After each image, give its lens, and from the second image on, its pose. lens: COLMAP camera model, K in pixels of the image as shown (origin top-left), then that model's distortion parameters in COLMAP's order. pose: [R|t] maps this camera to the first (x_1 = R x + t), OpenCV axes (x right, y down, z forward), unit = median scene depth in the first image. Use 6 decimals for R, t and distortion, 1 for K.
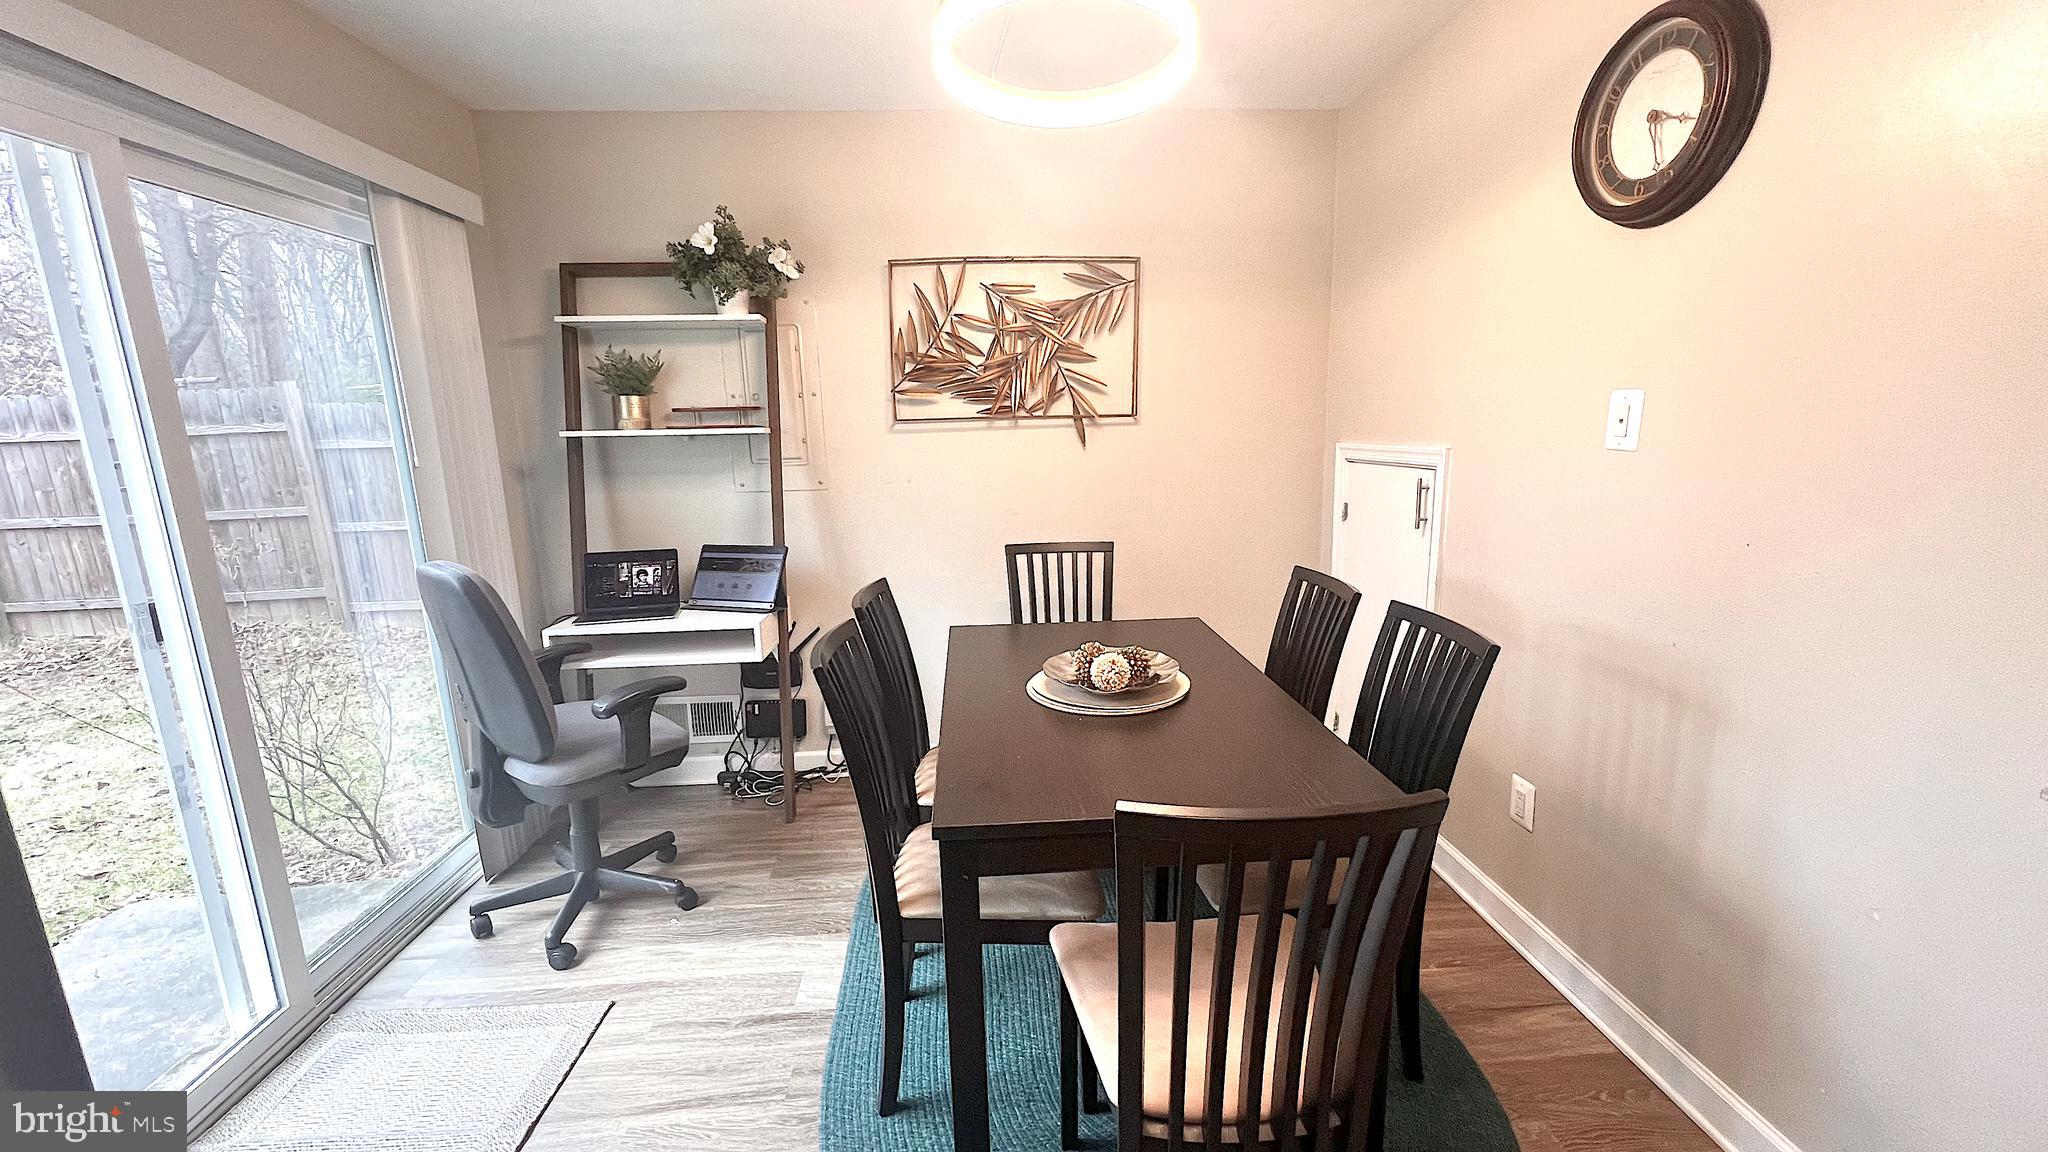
lens RADIAL K [[815.2, 0, 1025.1], [0, 815.2, 578.6], [0, 0, 1]] dist [-0.000987, 0.000614]
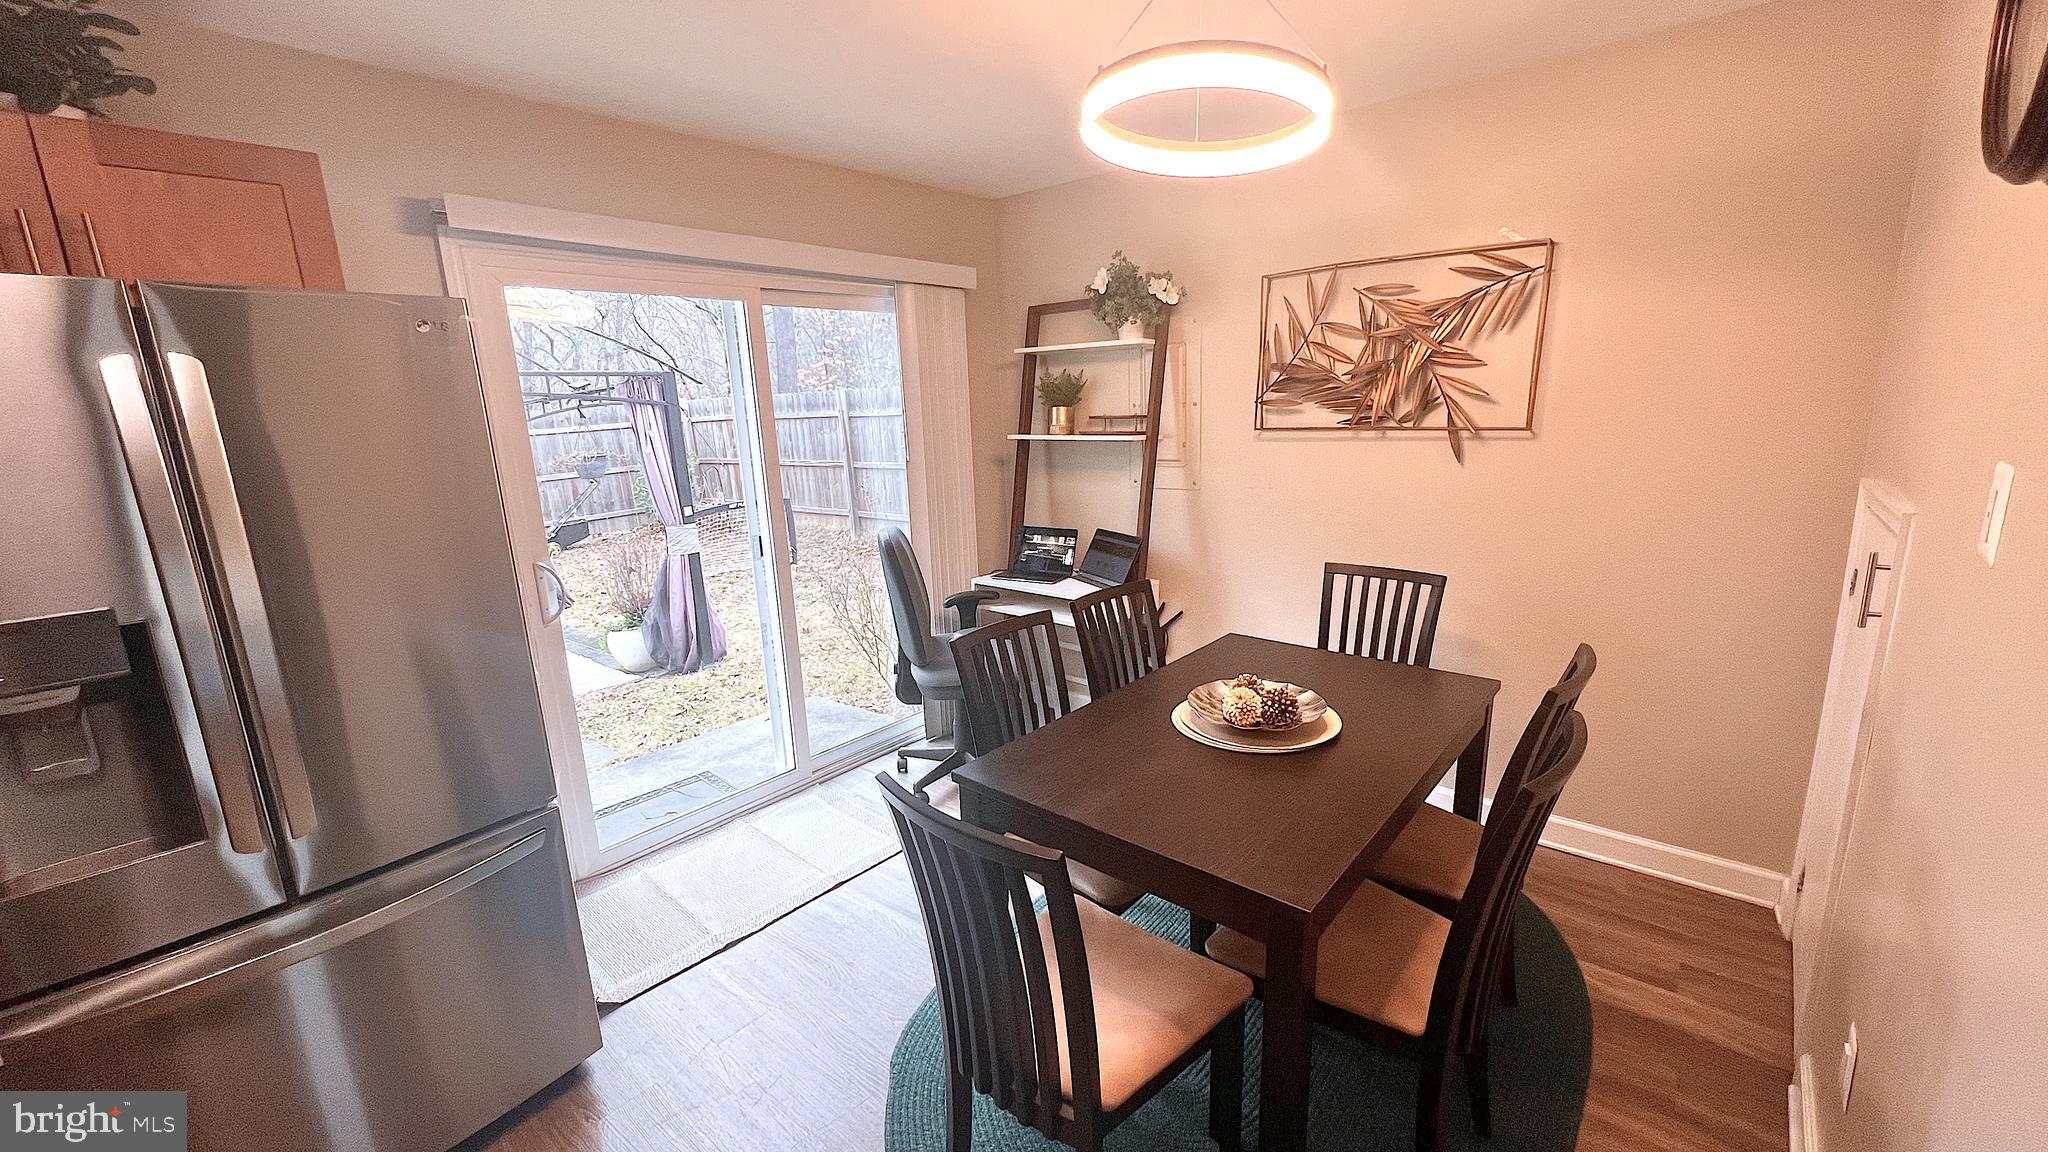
lens RADIAL K [[815.2, 0, 1019.0], [0, 815.2, 580.5], [0, 0, 1]] dist [-0.000987, 0.000614]
pose [[0.706087, 0.152248, -0.691565, 0.390608], [-0.116791, 0.988277, 0.098326, -0.072568], [0.698428, 0.011342, 0.715590, 0.043492]]
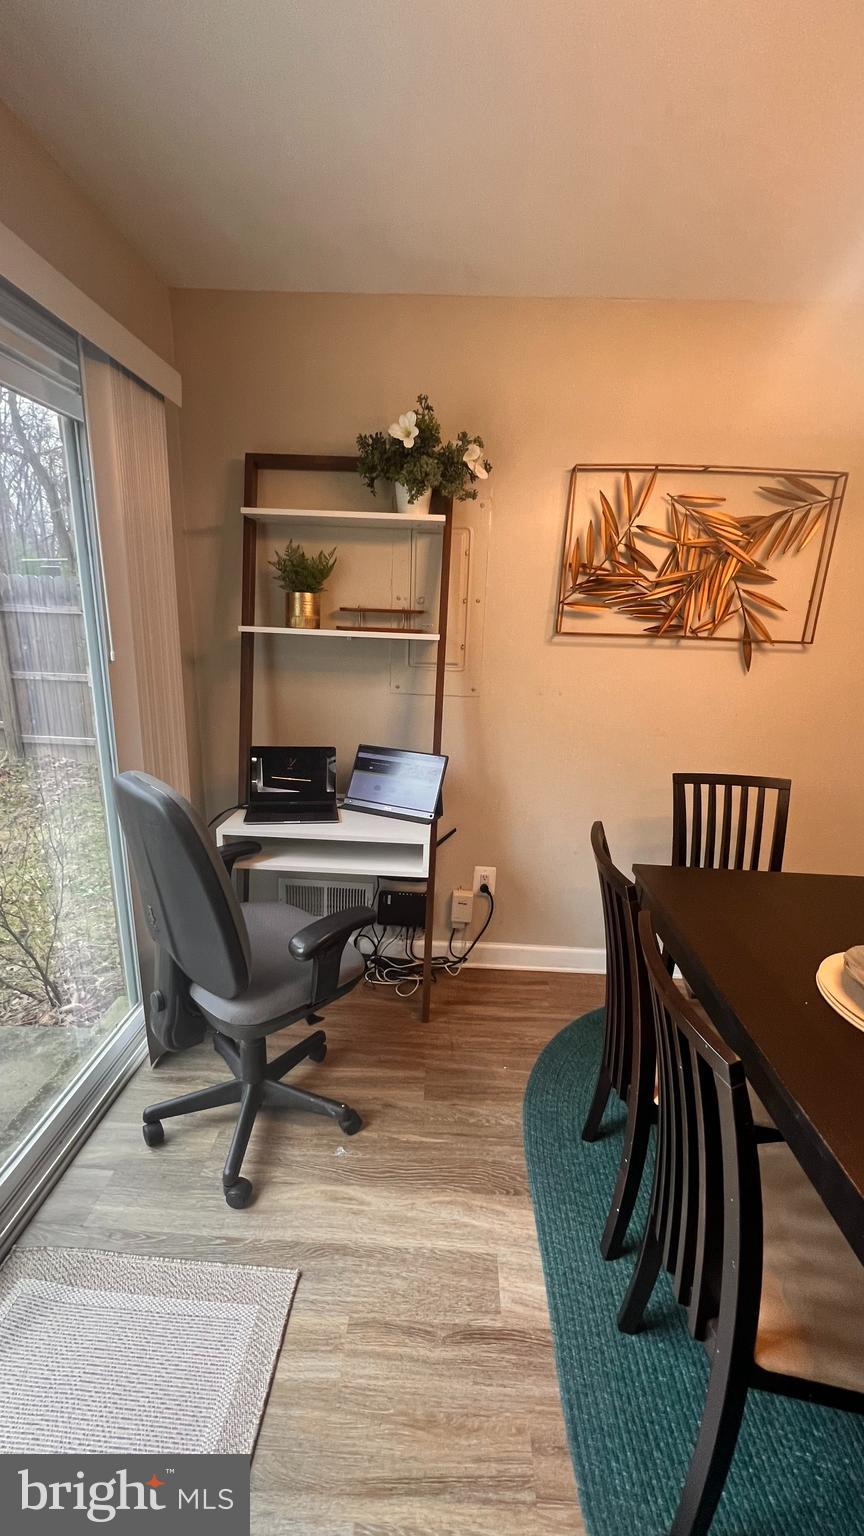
lens RADIAL K [[611.4, 0, 431.7], [0, 611.4, 768.3], [0, 0, 1]] dist [-0.000987, 0.000614]
pose [[0.992410, 0.085136, -0.088734, -0.241303], [-0.079459, 0.994673, 0.065668, -0.070968], [0.093852, -0.058119, 0.993888, 0.254033]]
